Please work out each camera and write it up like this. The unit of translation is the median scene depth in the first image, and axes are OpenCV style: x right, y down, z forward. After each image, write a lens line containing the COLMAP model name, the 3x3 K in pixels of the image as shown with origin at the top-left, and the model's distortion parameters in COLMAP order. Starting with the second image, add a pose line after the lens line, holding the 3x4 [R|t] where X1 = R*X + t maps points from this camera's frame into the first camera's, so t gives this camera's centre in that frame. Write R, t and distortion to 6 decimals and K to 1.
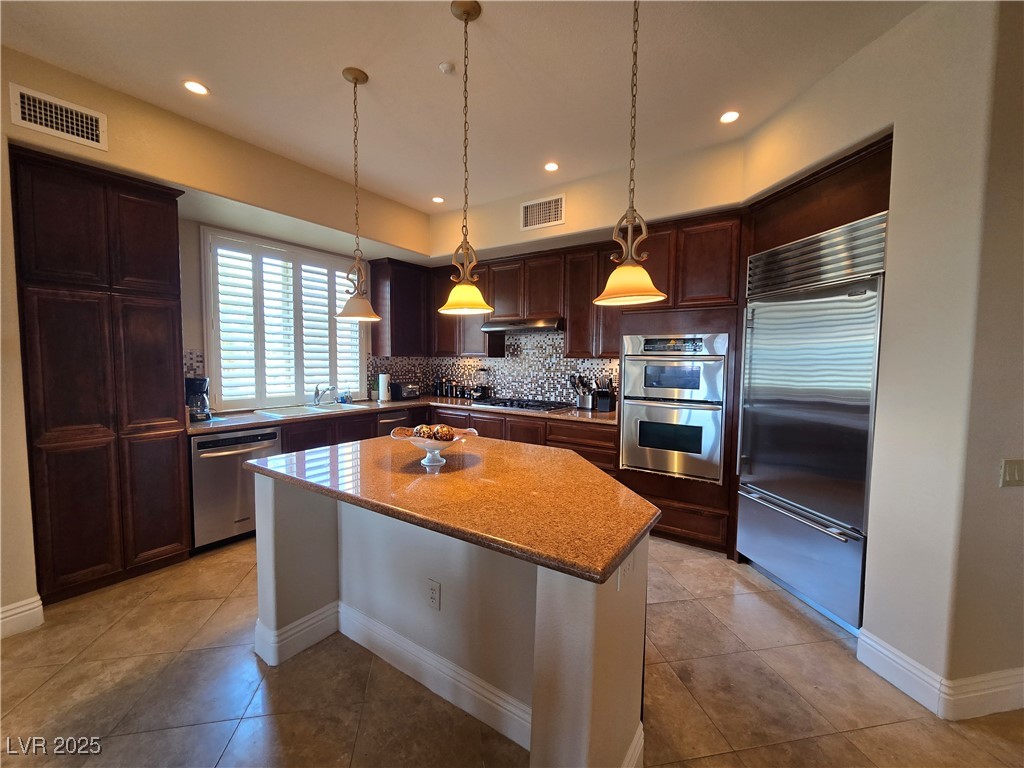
lens RADIAL K [[418.9, 0, 512.0], [0, 418.9, 384.0], [0, 0, 1]] dist [-0.000742, 0.000146]
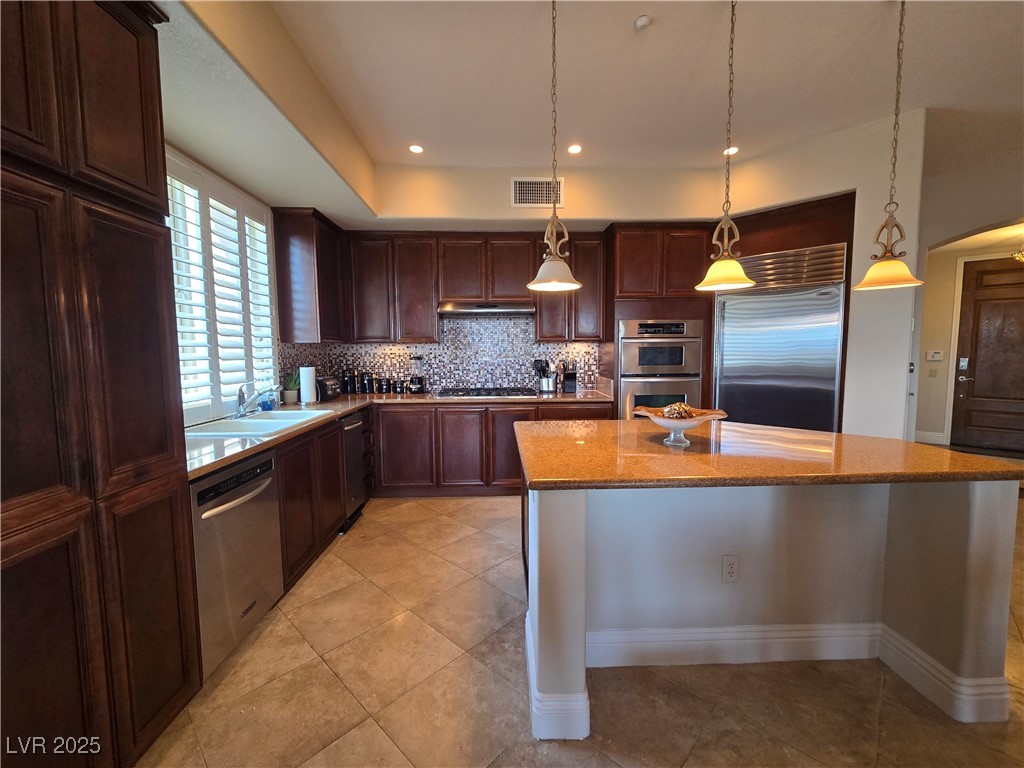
lens RADIAL K [[418.9, 0, 512.0], [0, 418.9, 384.0], [0, 0, 1]] dist [-0.000742, 0.000146]
pose [[0.808063, -0.062824, 0.585737, -0.493886], [0.052402, 0.998021, 0.034753, -0.000291], [-0.586761, 0.002611, 0.809756, 0.209569]]
